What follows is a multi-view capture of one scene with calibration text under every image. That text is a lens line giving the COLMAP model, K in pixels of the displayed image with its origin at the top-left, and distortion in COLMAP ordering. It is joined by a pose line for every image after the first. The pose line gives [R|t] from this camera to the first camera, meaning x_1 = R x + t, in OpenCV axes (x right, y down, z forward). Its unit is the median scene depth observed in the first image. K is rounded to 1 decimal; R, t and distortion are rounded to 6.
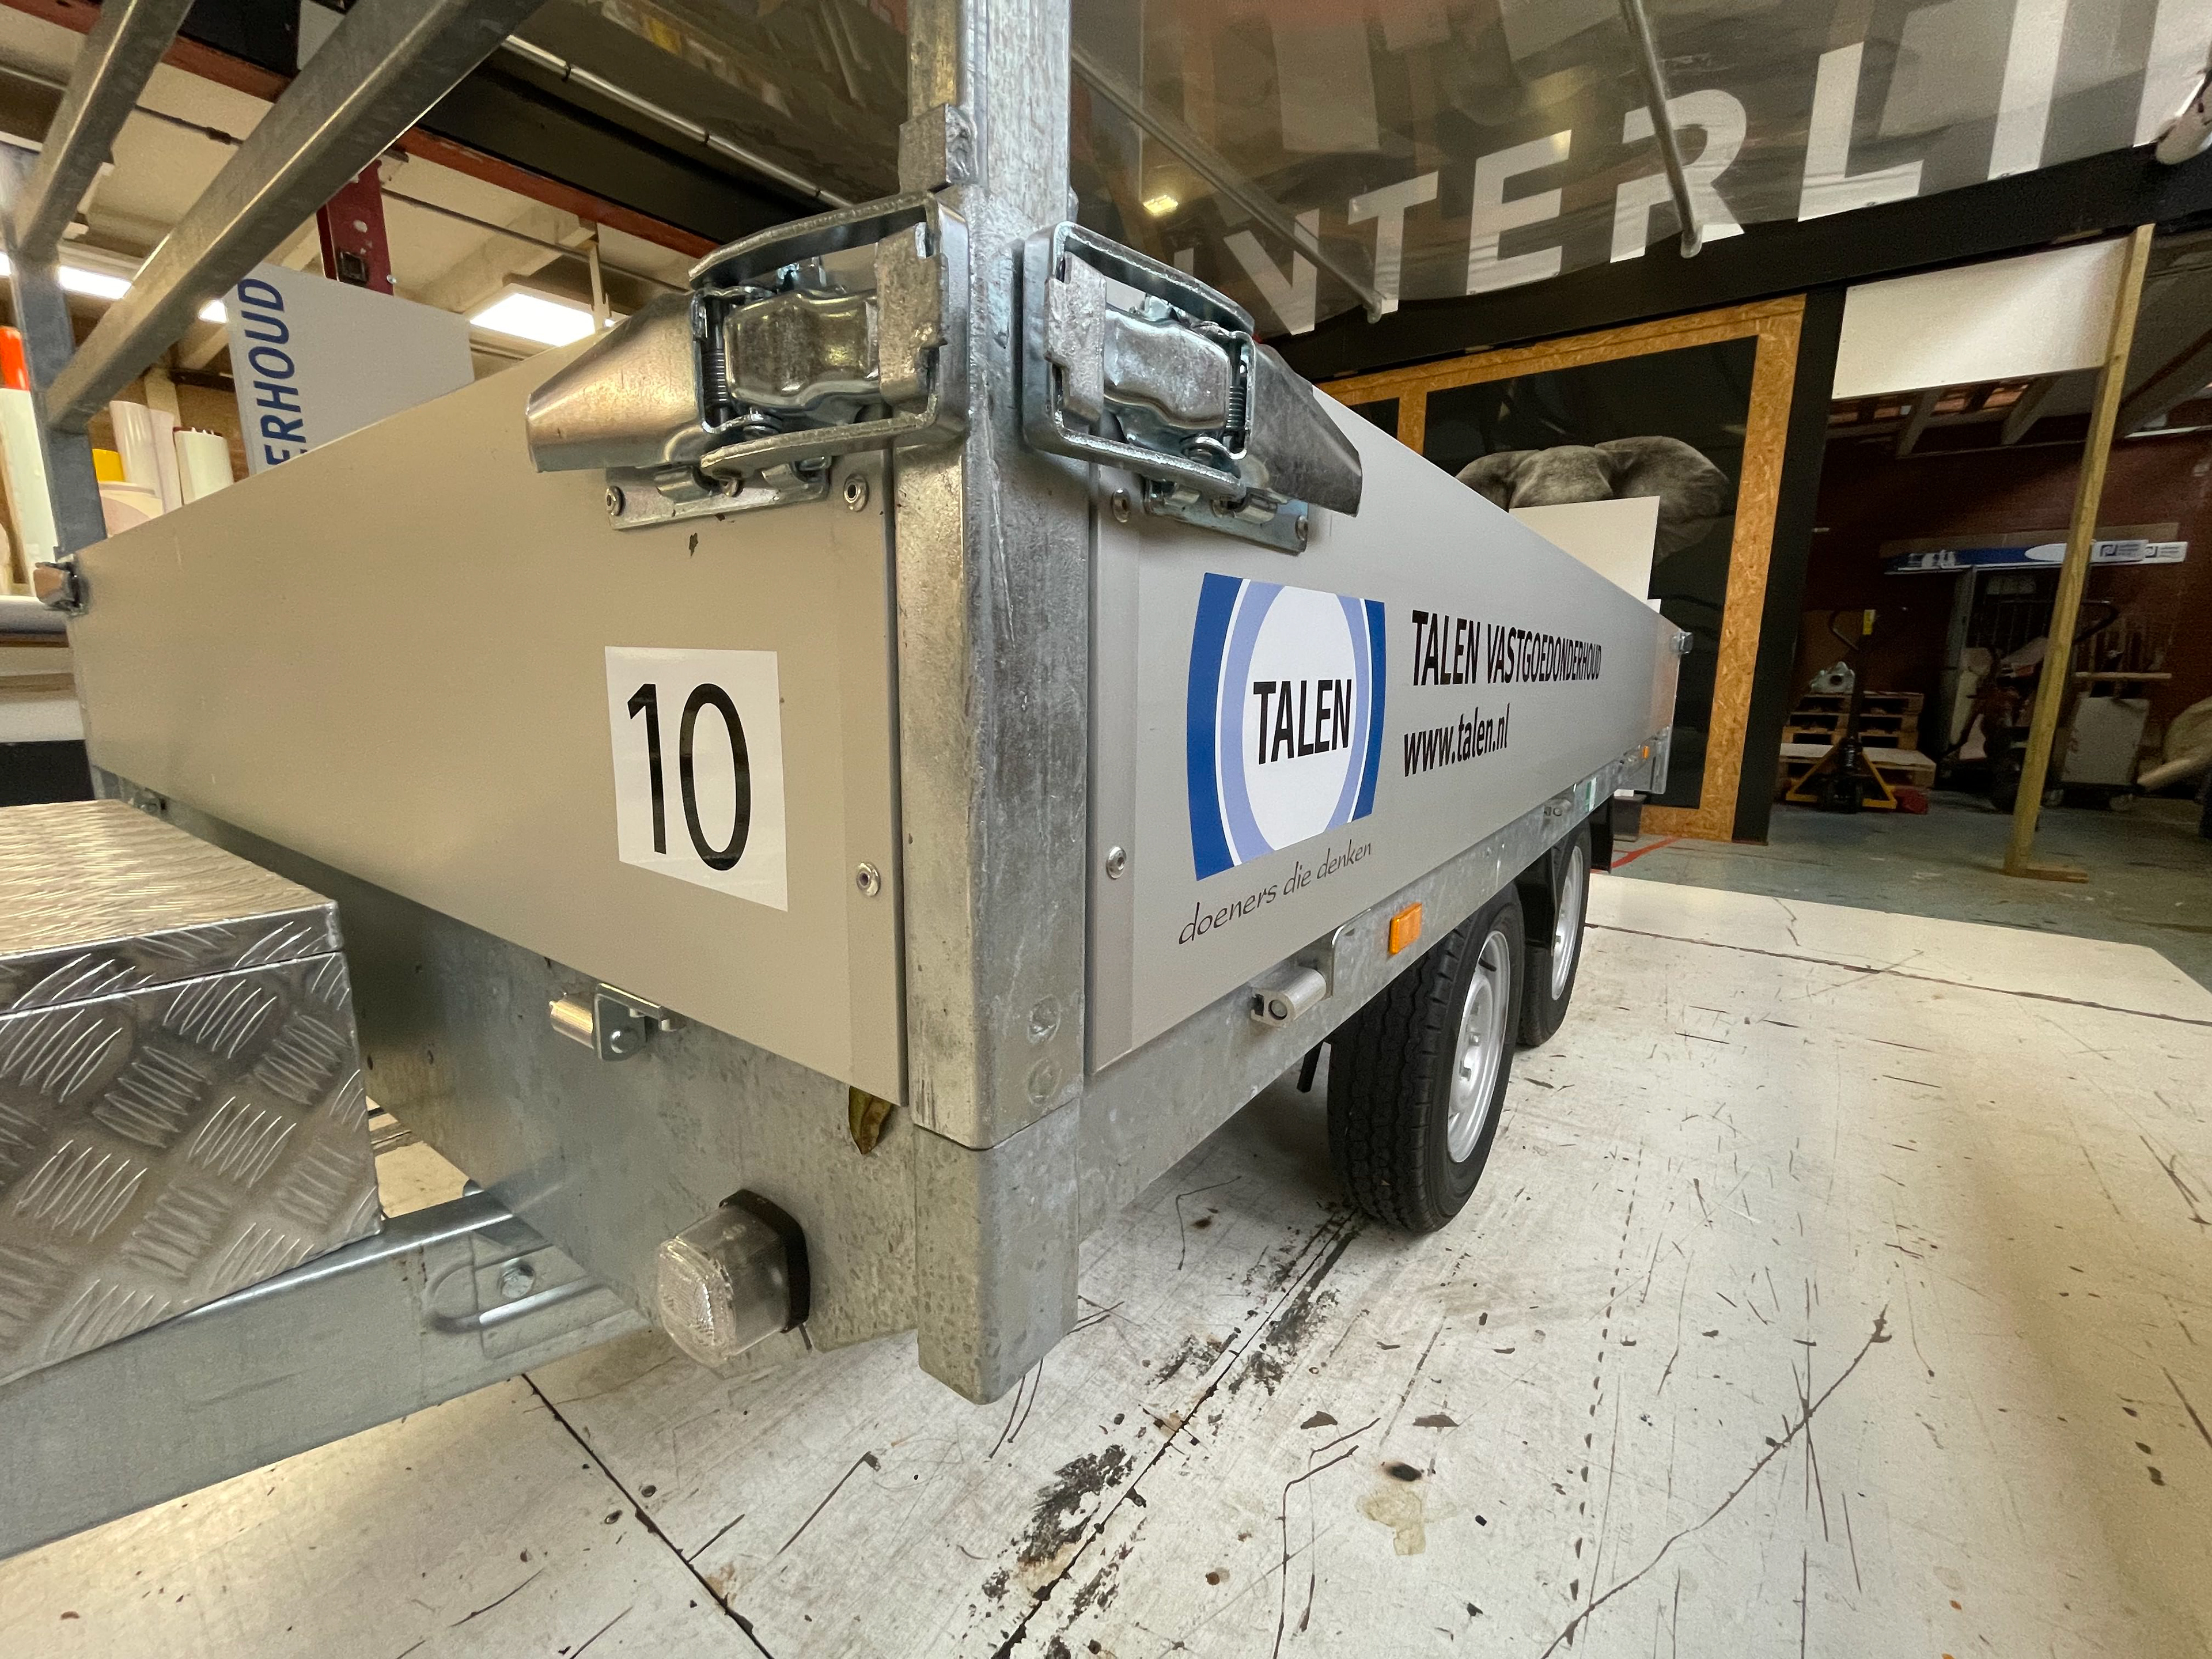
lens RADIAL K [[884.9, 0, 1106.0], [0, 884.9, 829.5], [0, 0, 1]] dist [-0.003836, -0.000024]
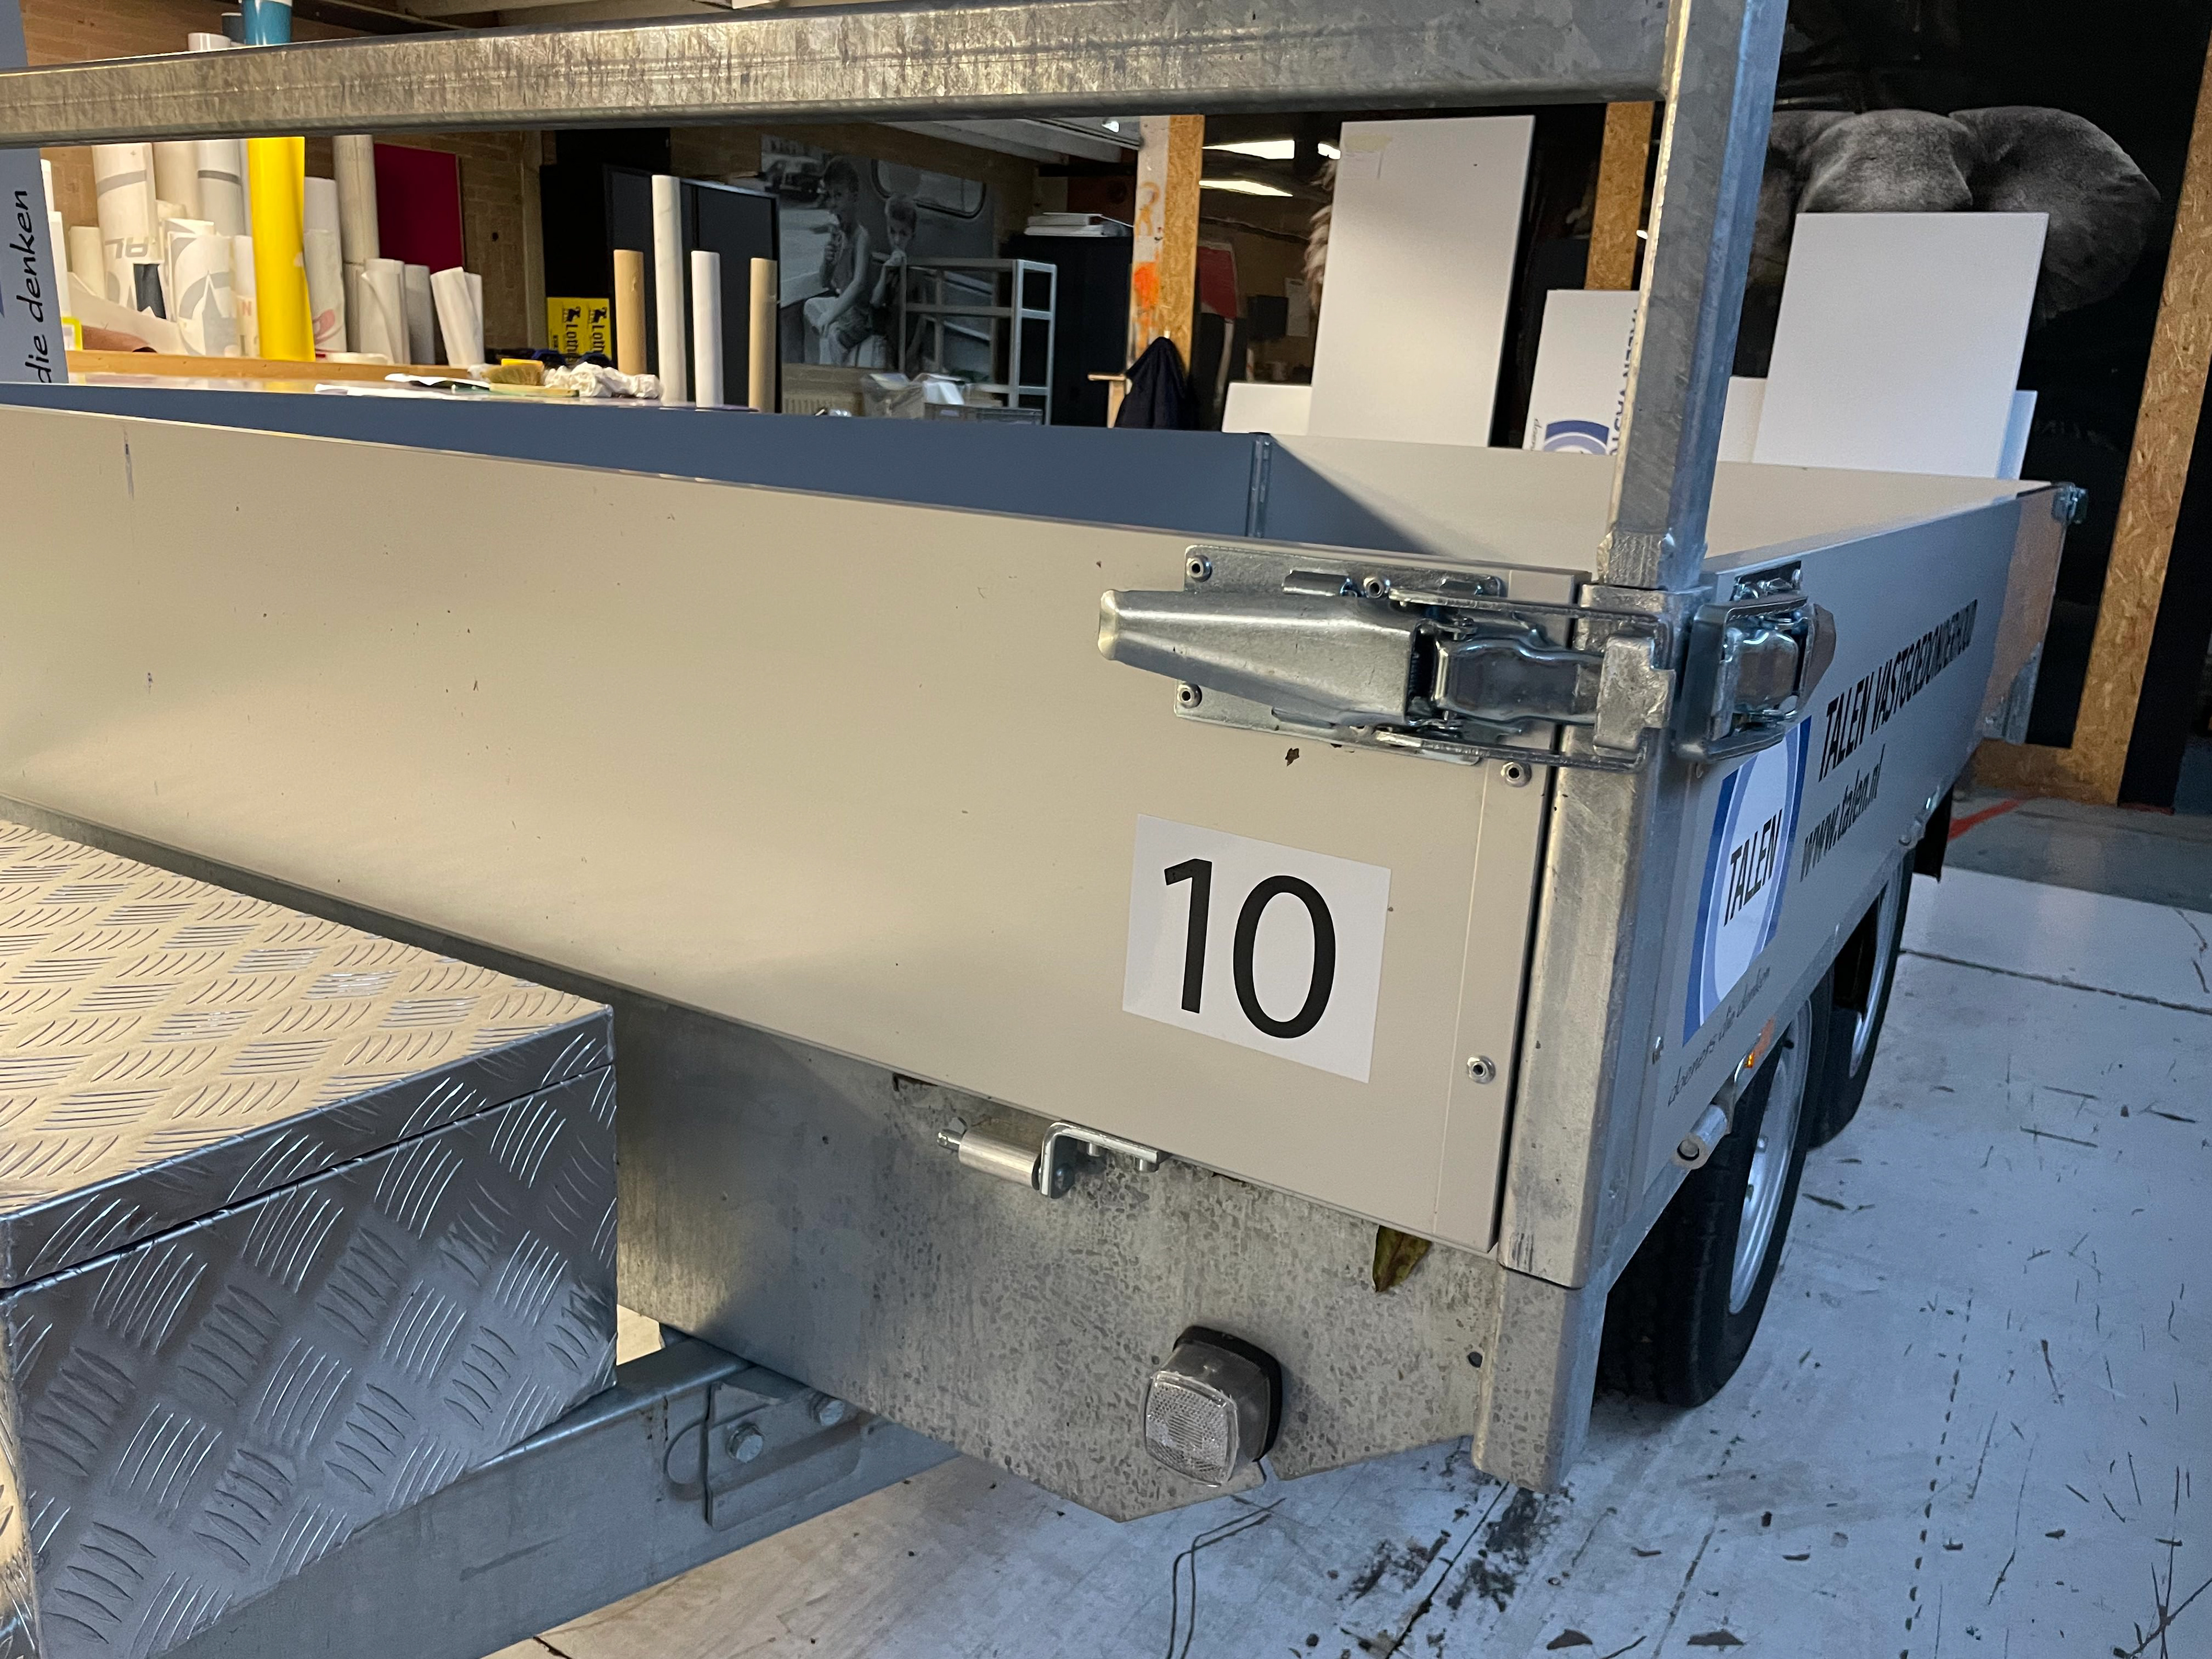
lens RADIAL K [[1684.7, 0, 1106.0], [0, 1684.7, 829.5], [0, 0, 1]] dist [0.084142, -0.110681]
pose [[0.995676, 0.027557, 0.088710, -0.285302], [-0.034516, 0.996364, 0.077890, -0.124676], [-0.086241, -0.080615, 0.993007, -0.354861]]
